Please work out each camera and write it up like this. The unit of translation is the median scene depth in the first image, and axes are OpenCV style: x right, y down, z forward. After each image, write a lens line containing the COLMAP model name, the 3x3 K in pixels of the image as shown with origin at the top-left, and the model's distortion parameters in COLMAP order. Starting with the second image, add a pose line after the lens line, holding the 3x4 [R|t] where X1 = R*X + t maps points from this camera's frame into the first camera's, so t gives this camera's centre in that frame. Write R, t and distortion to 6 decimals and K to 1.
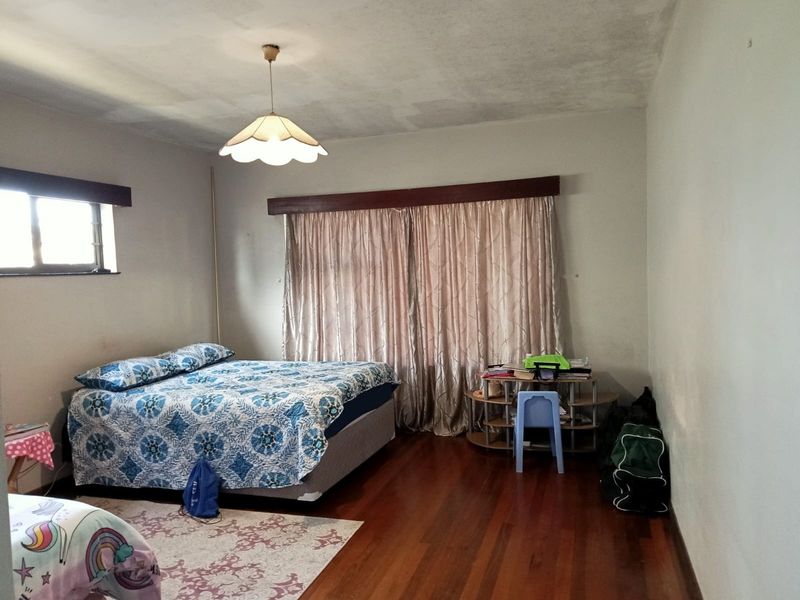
lens RADIAL K [[604.0, 0, 400.0], [0, 604.0, 300.0], [0, 0, 1]] dist [0.049506, -0.008615]
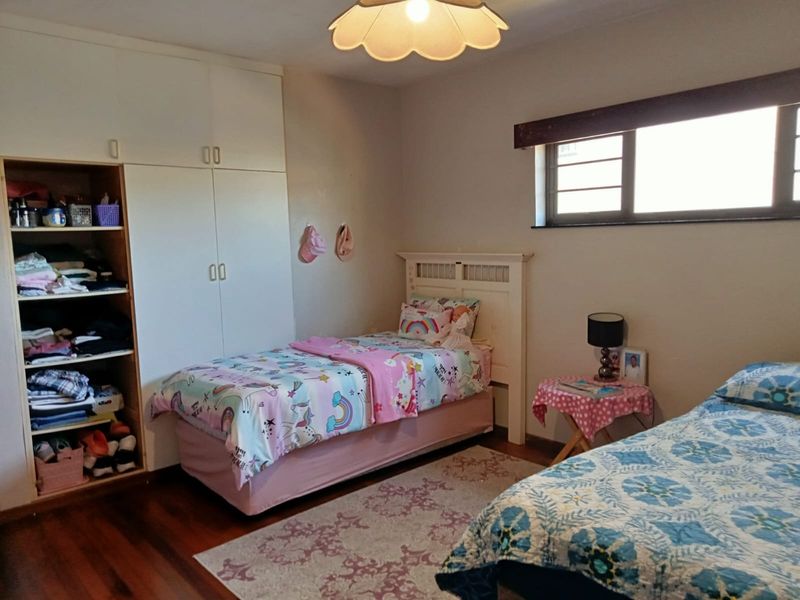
lens RADIAL K [[604.0, 0, 400.0], [0, 604.0, 300.0], [0, 0, 1]] dist [0.049506, -0.008615]
pose [[-0.496273, 0.150628, -0.854999, 0.309783], [-0.001148, 0.984719, 0.174148, -0.083742], [0.868166, 0.087406, -0.488517, 1.154388]]
